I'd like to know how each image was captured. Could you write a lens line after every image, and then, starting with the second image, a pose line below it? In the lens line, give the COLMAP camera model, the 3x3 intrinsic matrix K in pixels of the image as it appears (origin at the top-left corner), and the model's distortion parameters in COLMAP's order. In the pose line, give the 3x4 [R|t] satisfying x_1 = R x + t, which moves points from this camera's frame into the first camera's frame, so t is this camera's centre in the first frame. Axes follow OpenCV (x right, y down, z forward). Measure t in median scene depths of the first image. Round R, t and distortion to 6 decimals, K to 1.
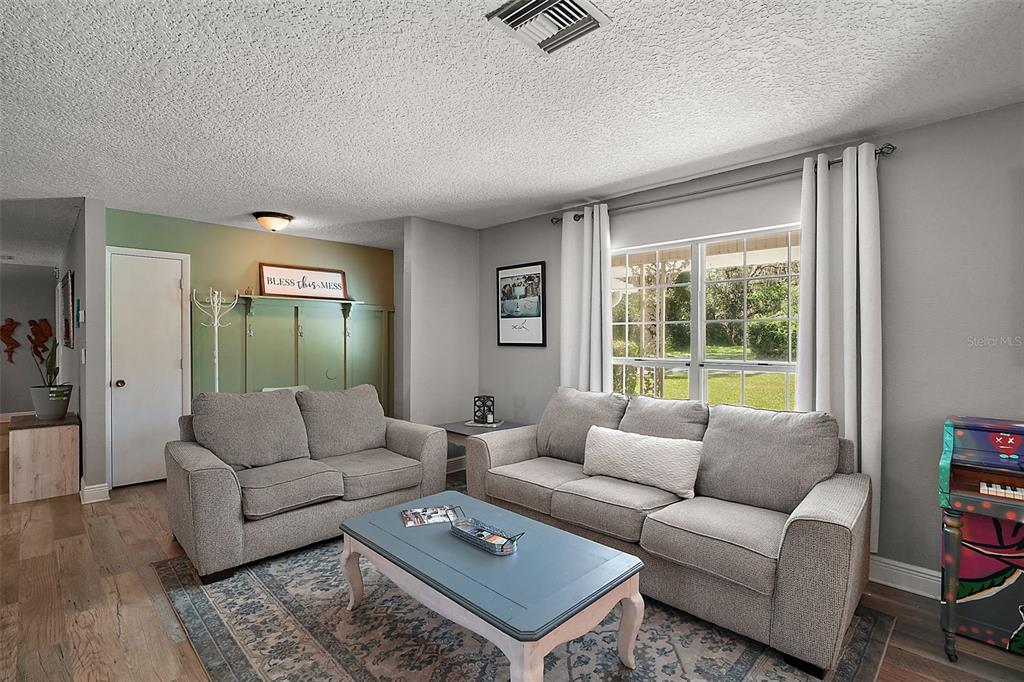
lens RADIAL K [[479.4, 0, 509.3], [0, 479.4, 343.9], [0, 0, 1]] dist [-0.001622, -0.000646]
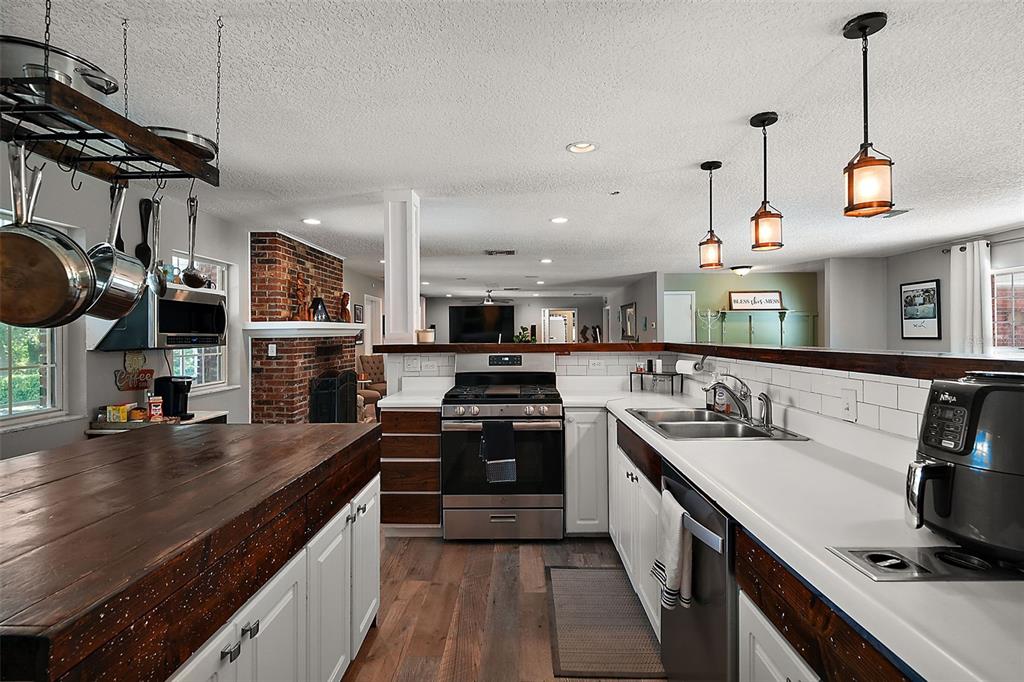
lens RADIAL K [[479.4, 0, 518.7], [0, 479.4, 339.2], [0, 0, 1]] dist [-0.001622, -0.000646]
pose [[0.695570, 0.000488, -0.718458, 0.214949], [-0.004996, 0.999979, -0.004157, 0.016018], [0.718441, 0.006481, 0.695558, -0.827058]]
